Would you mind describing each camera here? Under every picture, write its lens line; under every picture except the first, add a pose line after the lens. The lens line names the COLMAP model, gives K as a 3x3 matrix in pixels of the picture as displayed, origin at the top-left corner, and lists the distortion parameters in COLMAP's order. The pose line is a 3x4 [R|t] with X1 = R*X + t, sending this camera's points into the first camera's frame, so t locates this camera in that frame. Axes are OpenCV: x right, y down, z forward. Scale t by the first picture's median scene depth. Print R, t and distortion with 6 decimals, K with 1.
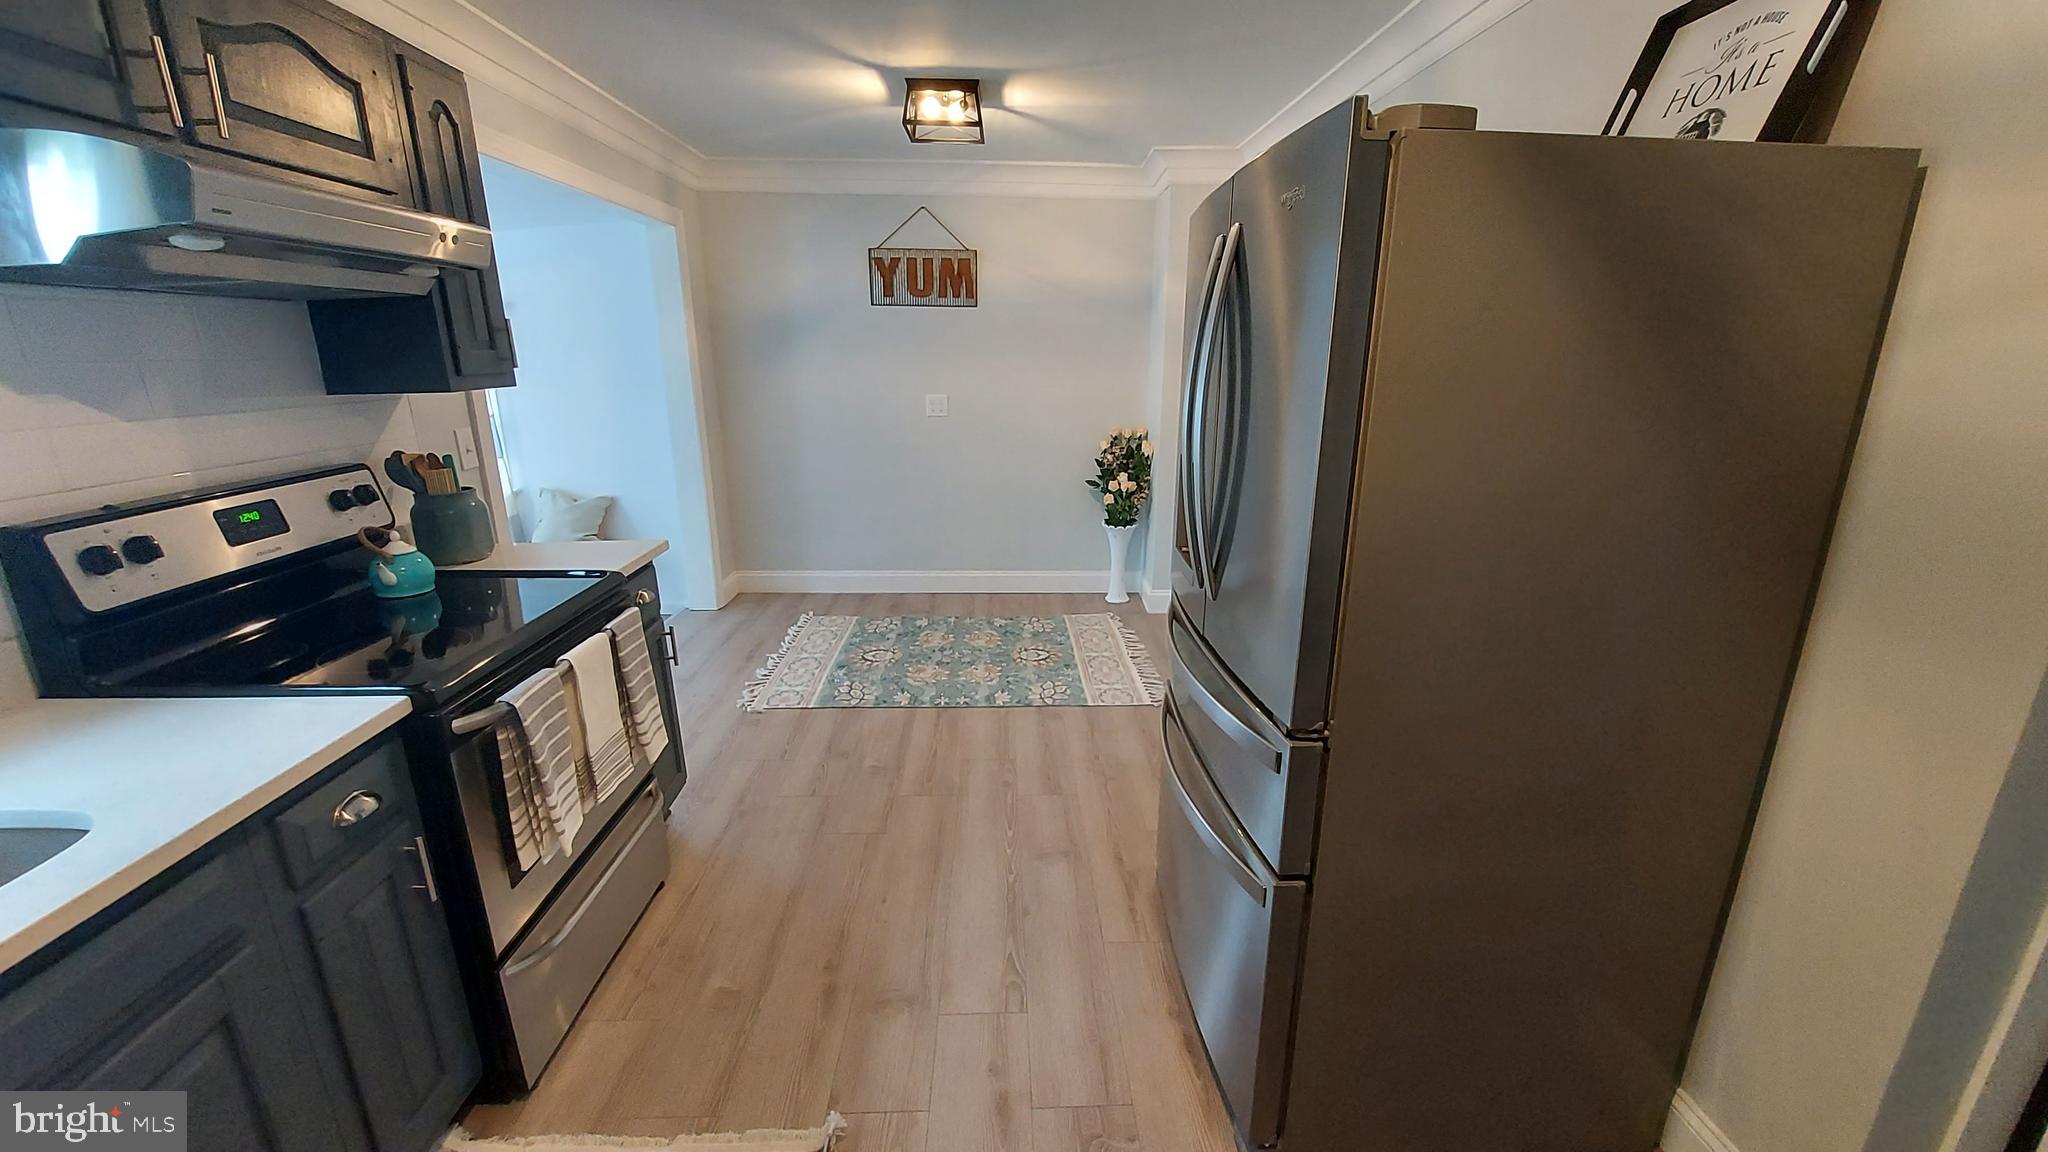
lens RADIAL K [[788.9, 0, 1024.0], [0, 788.9, 576.0], [0, 0, 1]] dist [-0.002376, -0.000125]
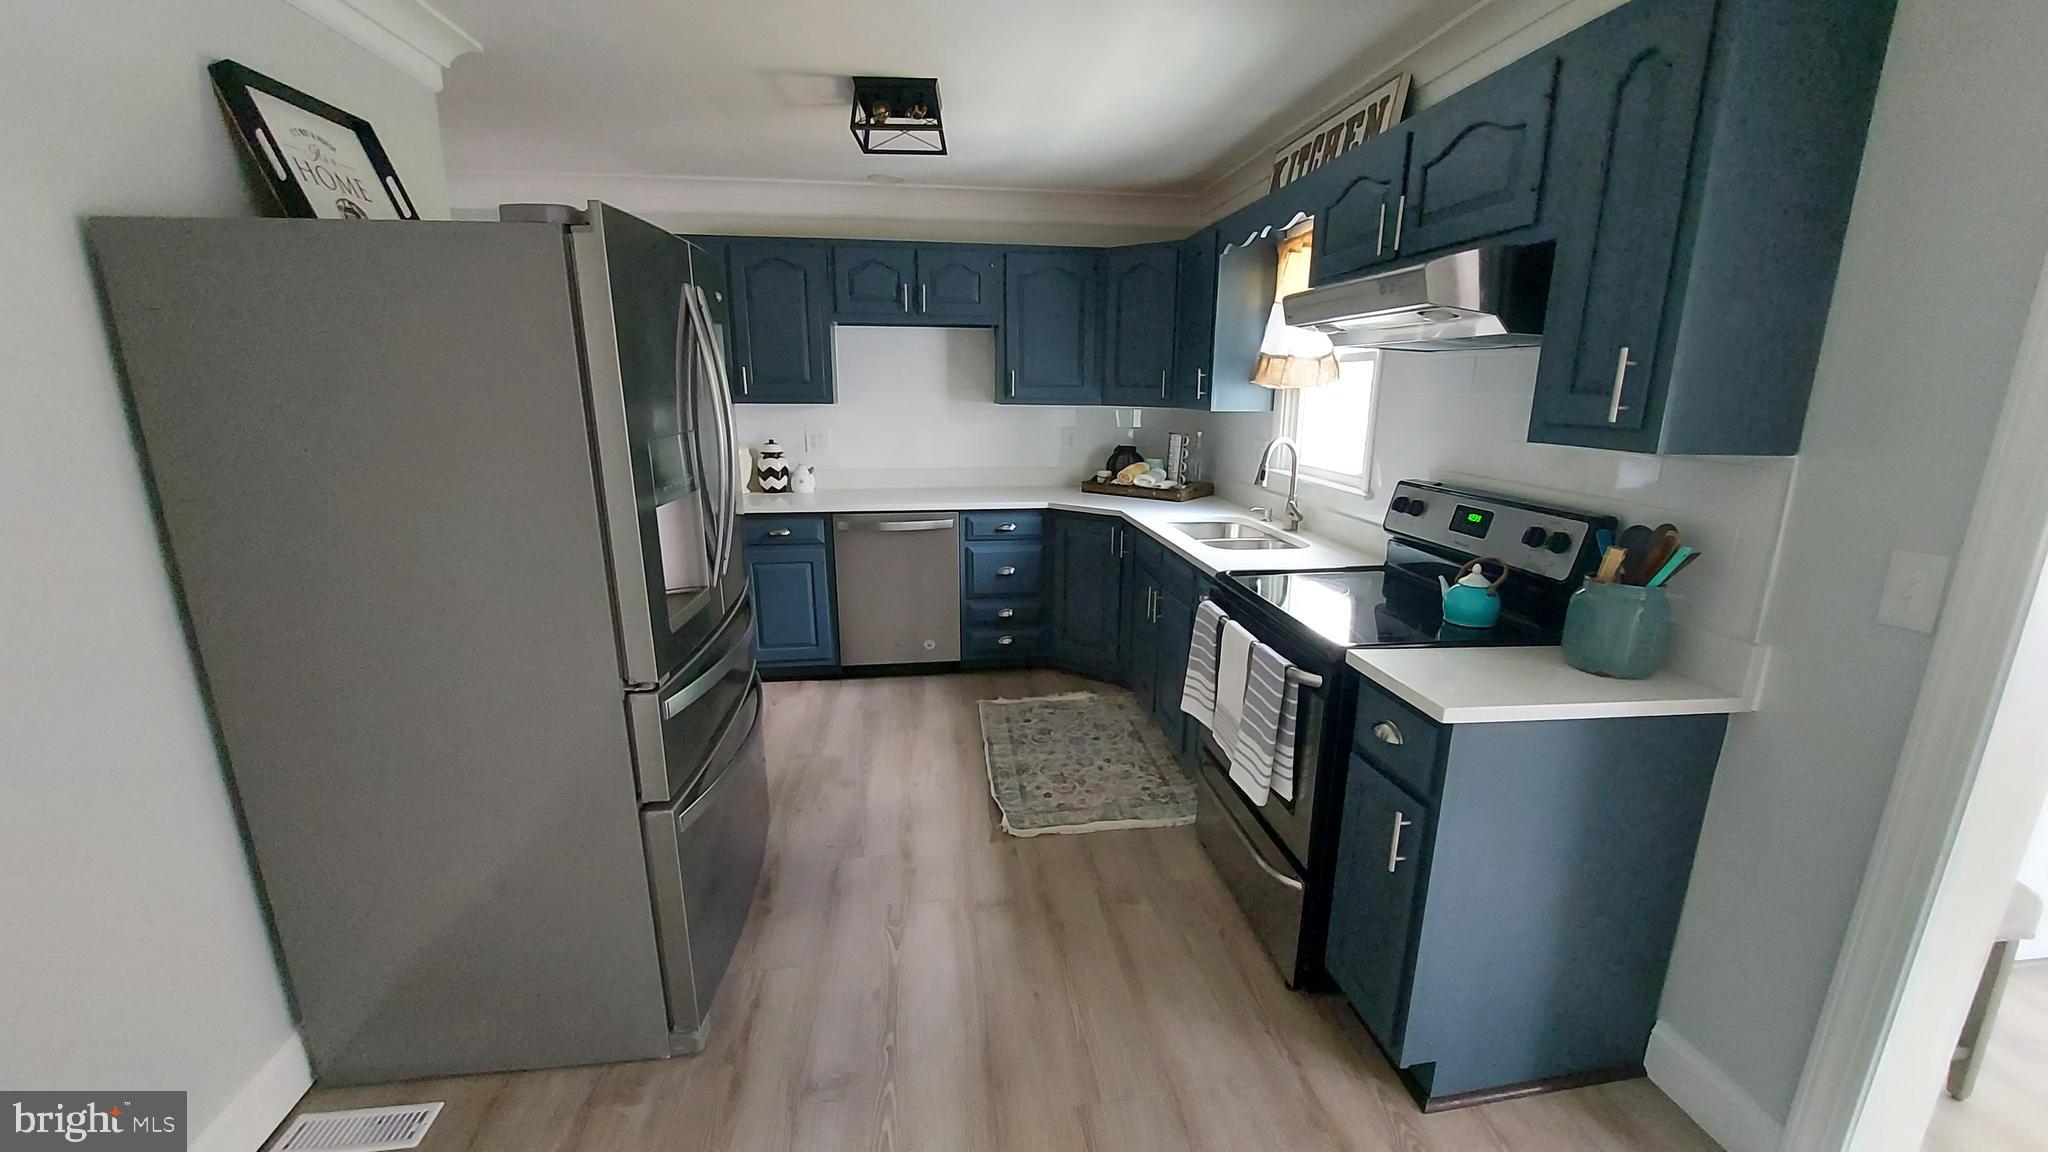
lens RADIAL K [[788.9, 0, 1024.0], [0, 788.9, 576.0], [0, 0, 1]] dist [-0.002376, -0.000125]
pose [[-0.995243, 0.009753, -0.096929, -0.092204], [-0.040024, 0.866190, 0.498110, -0.500431], [0.088817, 0.499620, -0.861679, 1.722113]]
